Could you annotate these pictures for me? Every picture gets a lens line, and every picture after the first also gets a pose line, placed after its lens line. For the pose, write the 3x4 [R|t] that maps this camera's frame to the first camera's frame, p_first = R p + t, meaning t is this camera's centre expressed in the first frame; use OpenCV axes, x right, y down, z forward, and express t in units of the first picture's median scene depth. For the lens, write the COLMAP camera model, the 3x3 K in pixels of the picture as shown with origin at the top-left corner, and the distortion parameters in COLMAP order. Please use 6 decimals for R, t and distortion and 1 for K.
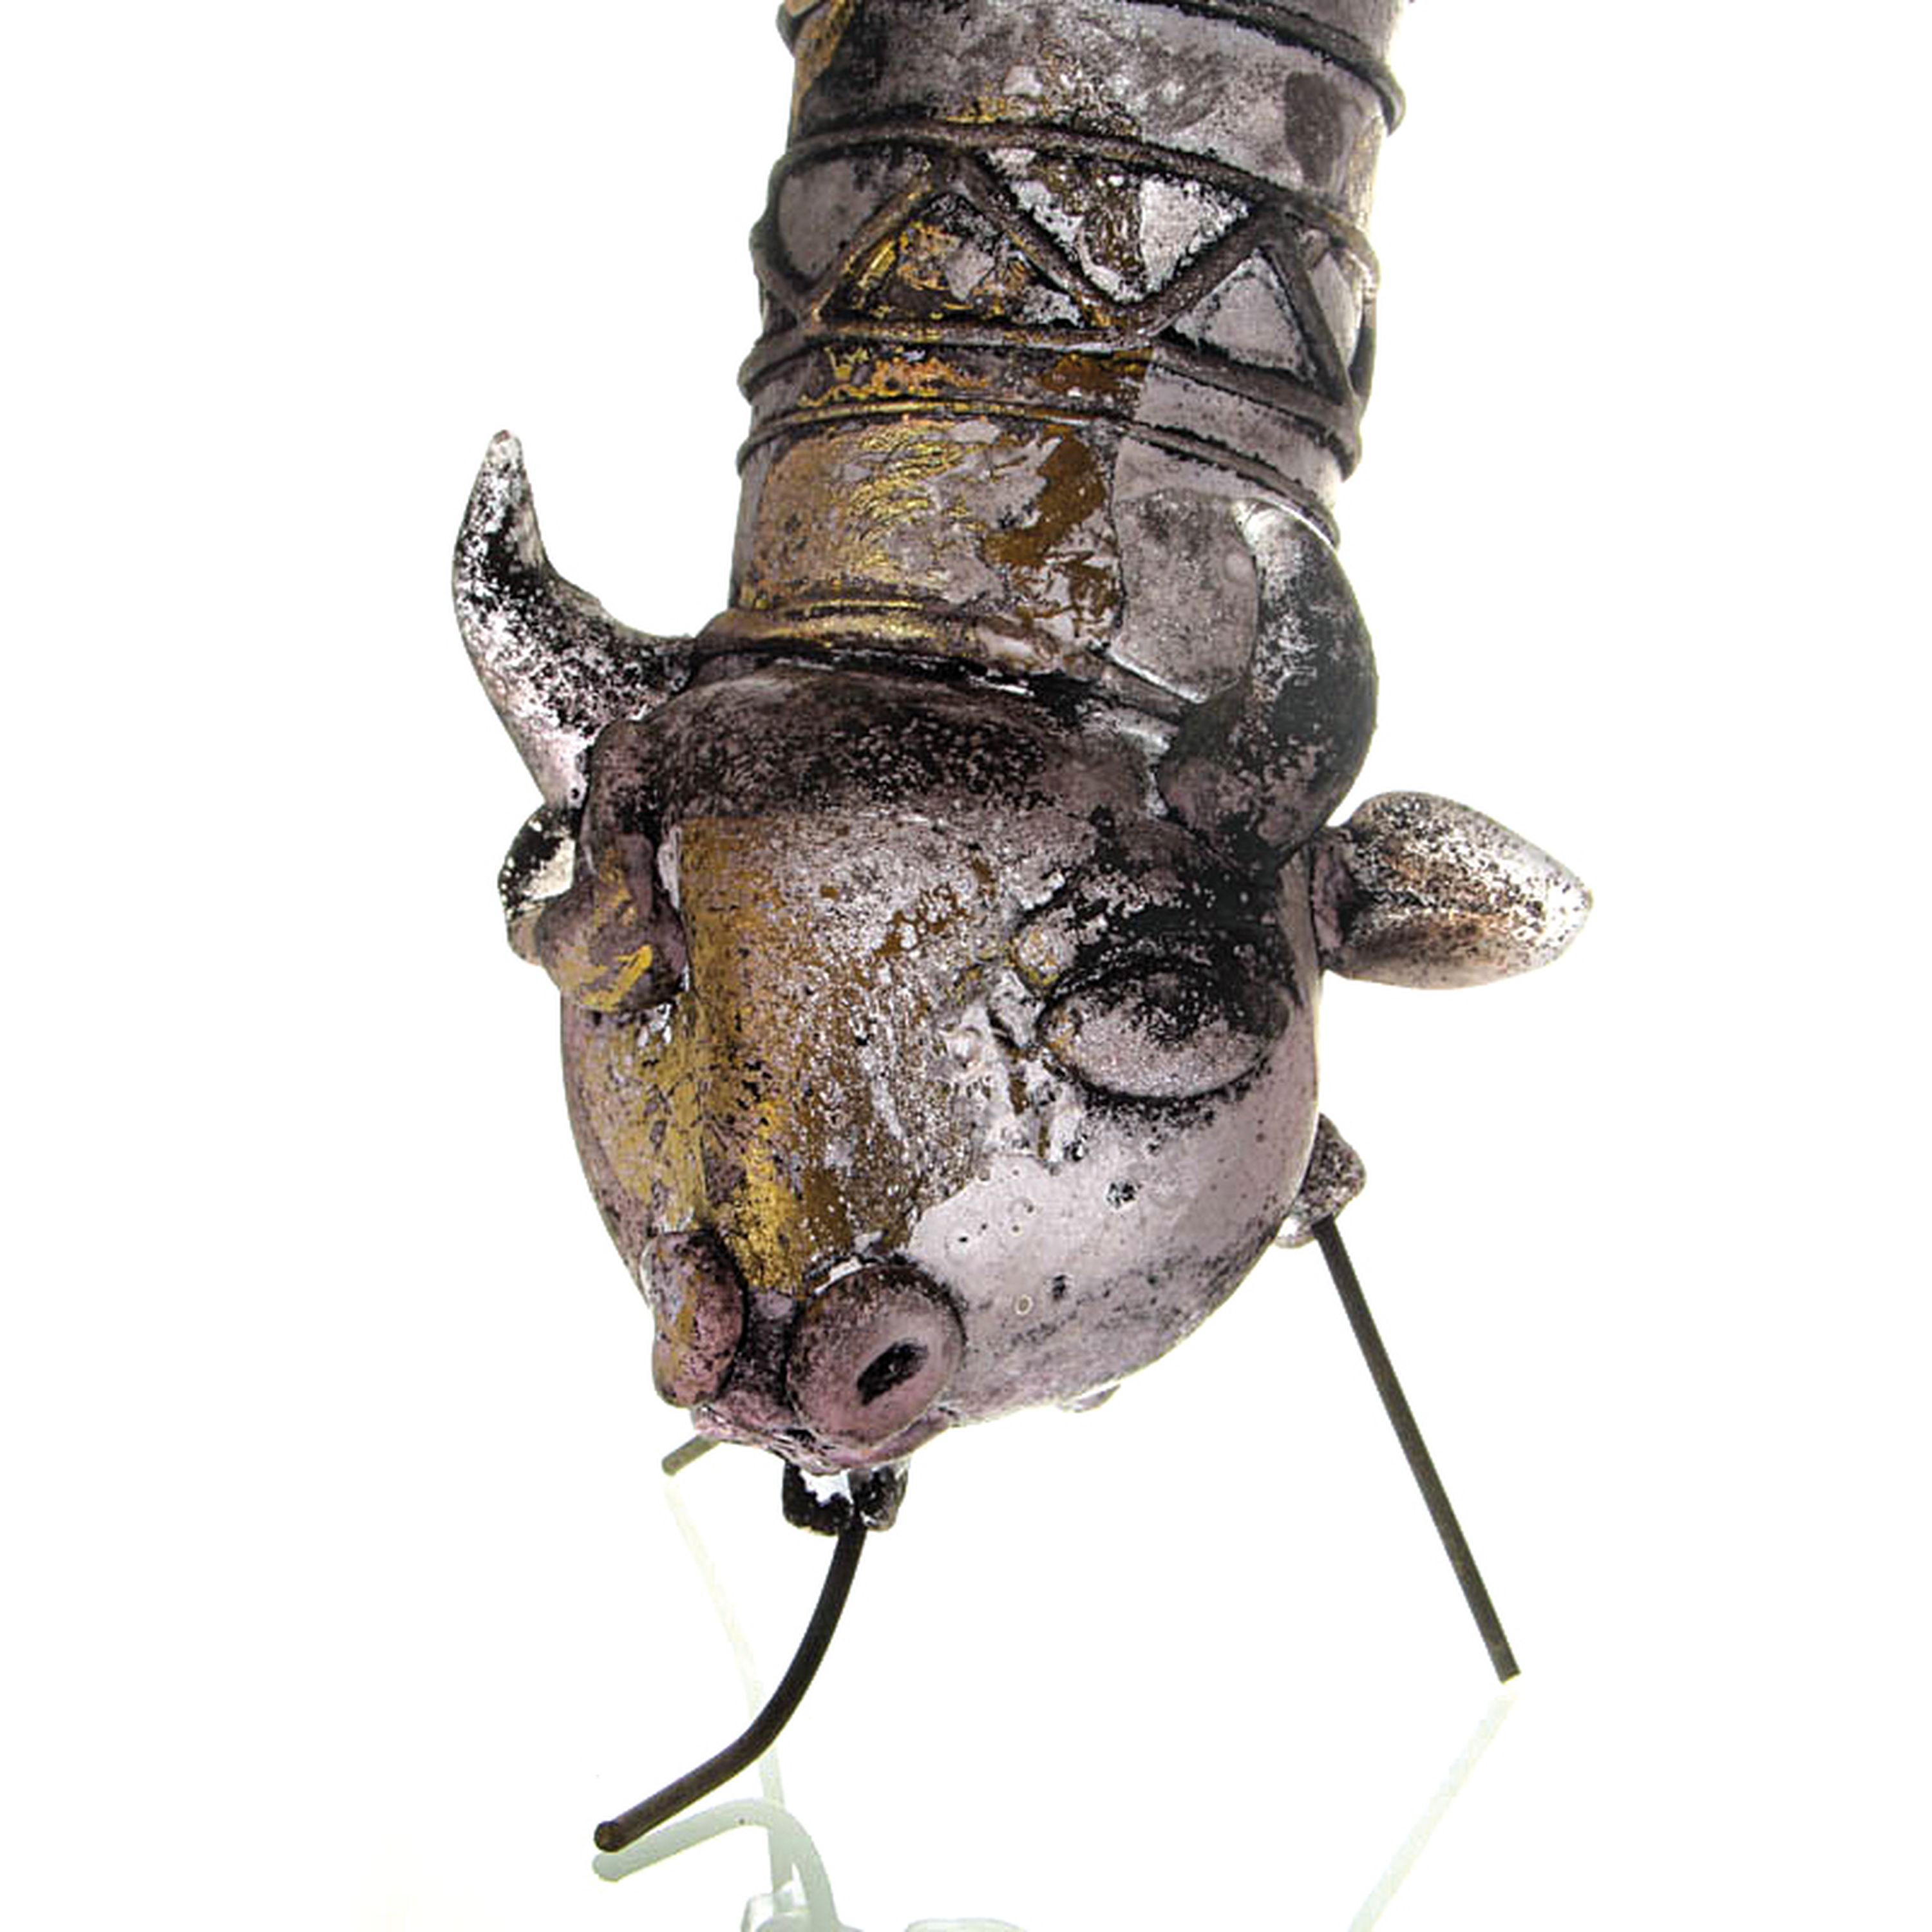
lens RADIAL K [[4089.3, 0, 966.0], [0, 4089.3, 966.0], [0, 0, 1]] dist [0.029729, -0.233909]
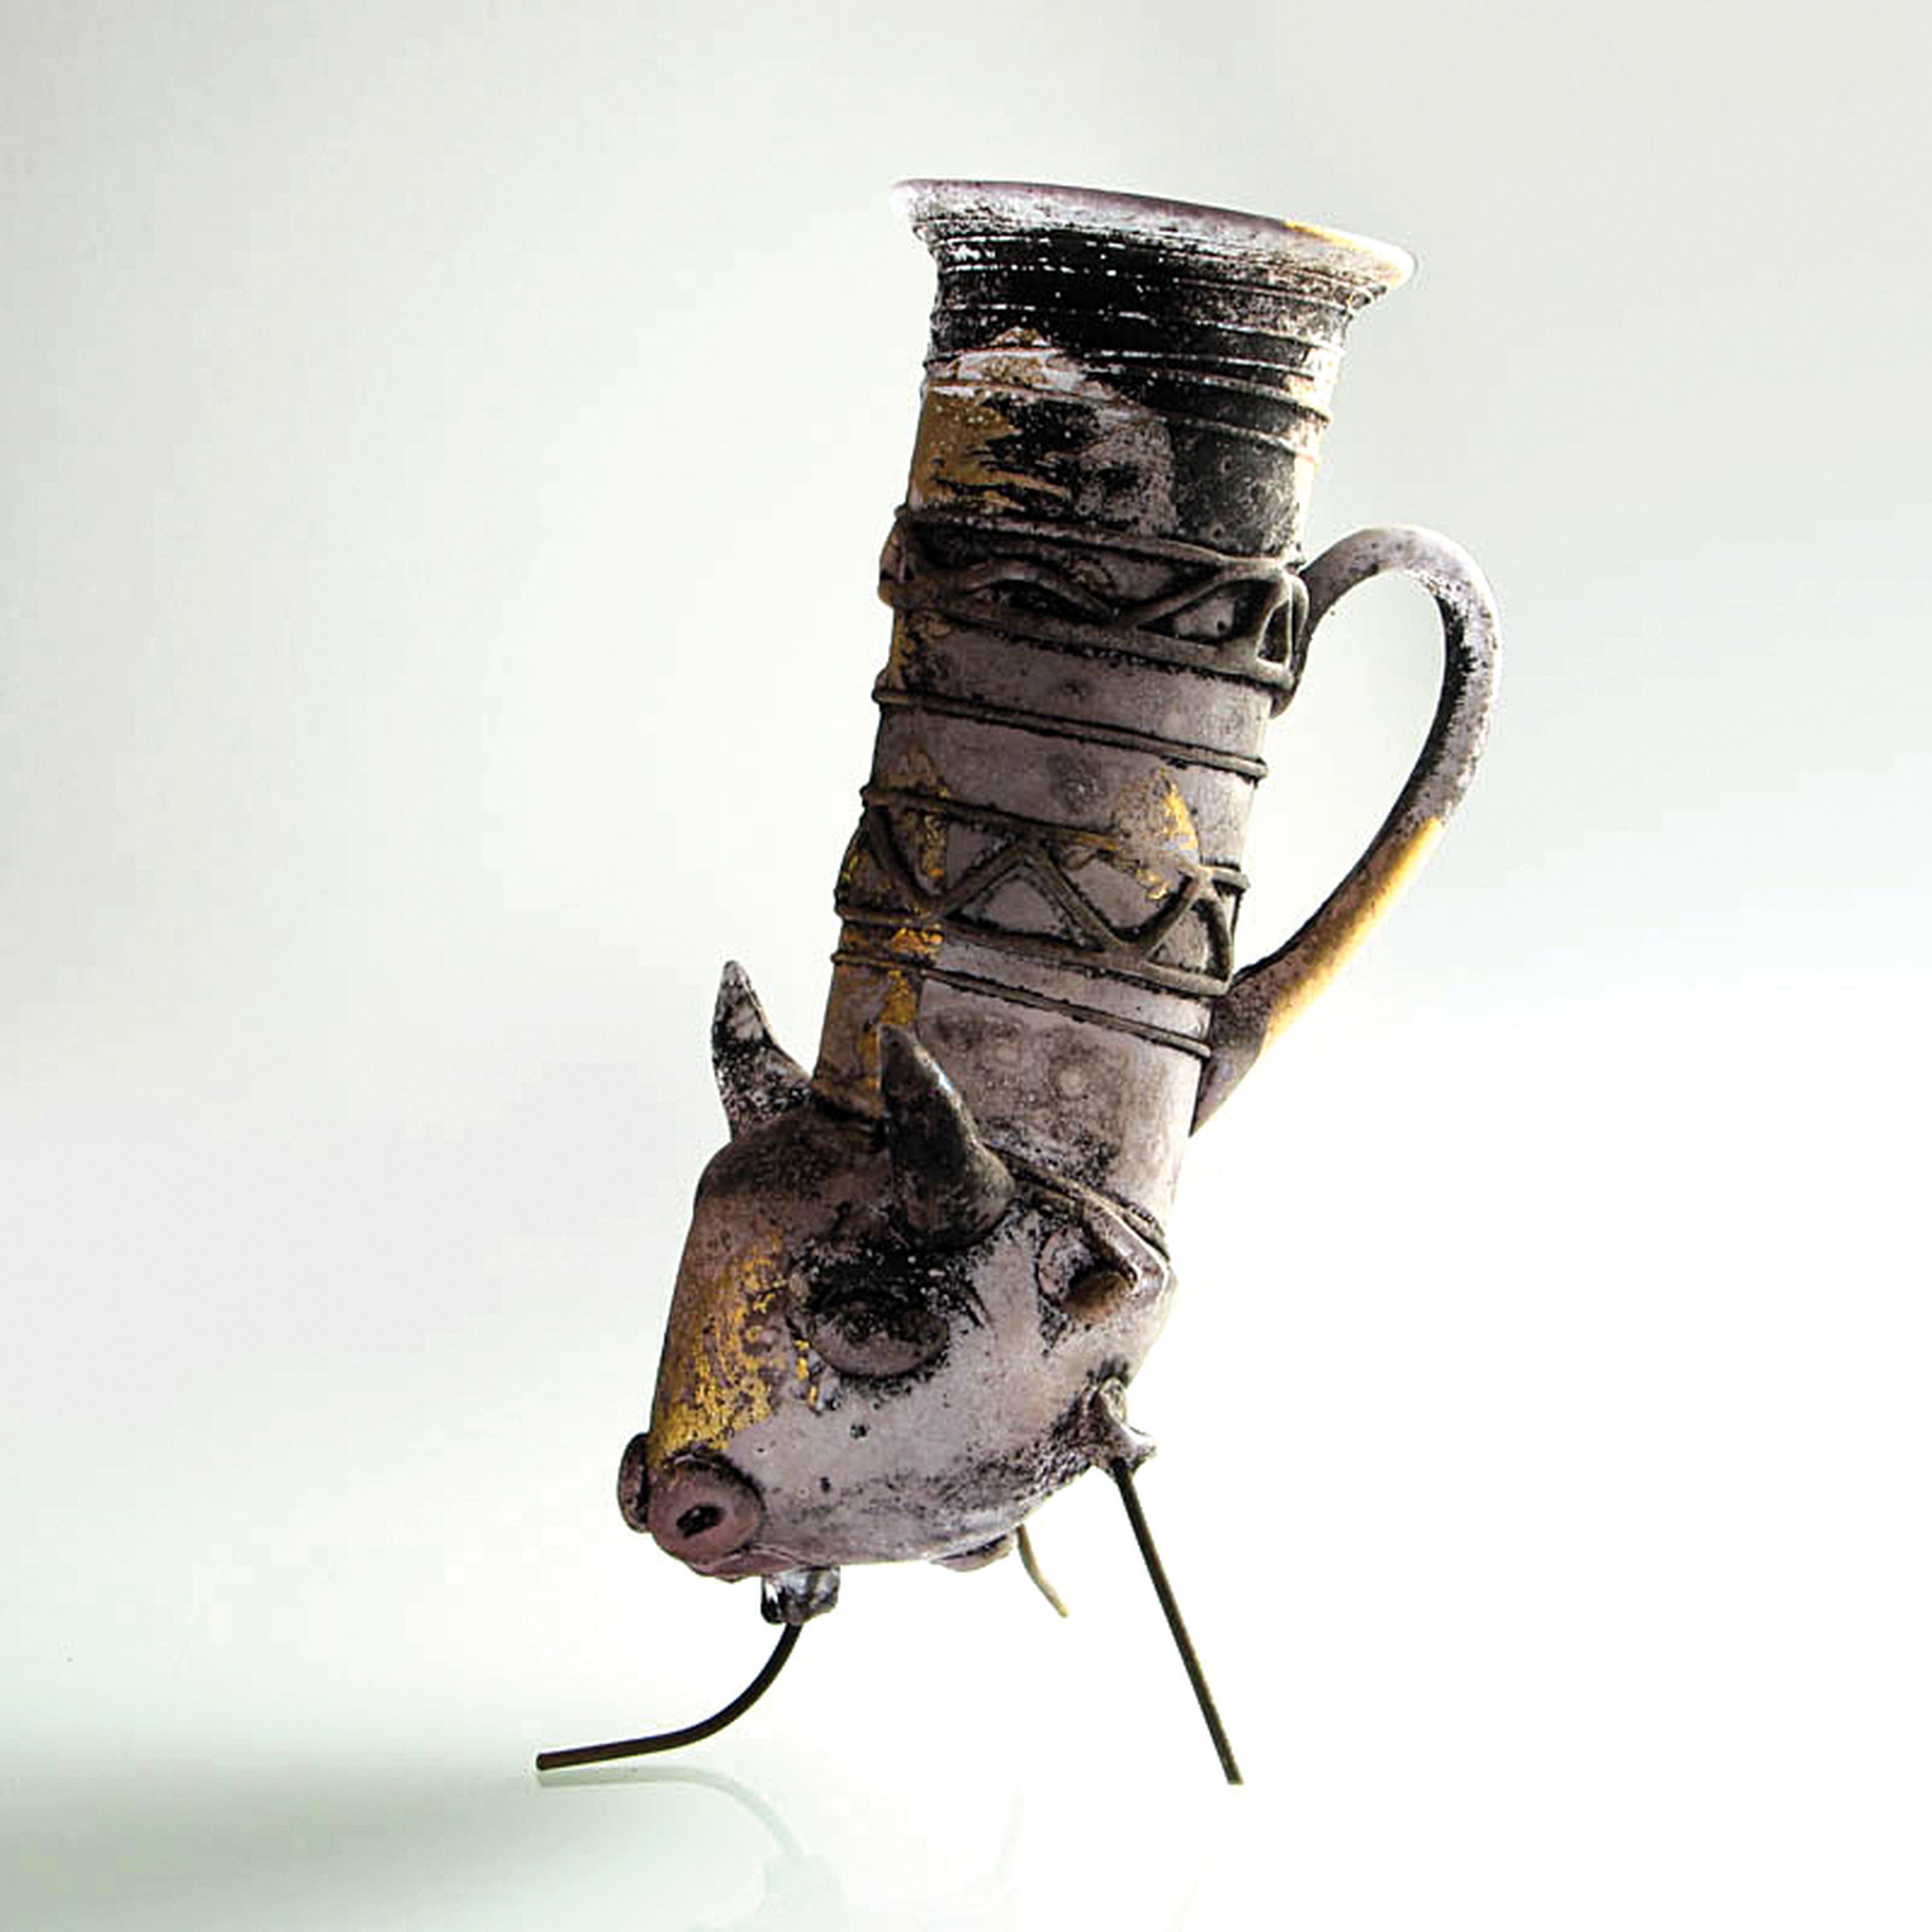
lens RADIAL K [[4089.3, 0, 966.0], [0, 4089.3, 966.0], [0, 0, 1]] dist [0.029729, -0.233909]
pose [[0.776723, 0.009216, -0.629775, 1.123628], [-0.046520, 0.998001, -0.042769, -0.065188], [0.628122, 0.062517, 0.775599, -0.286936]]
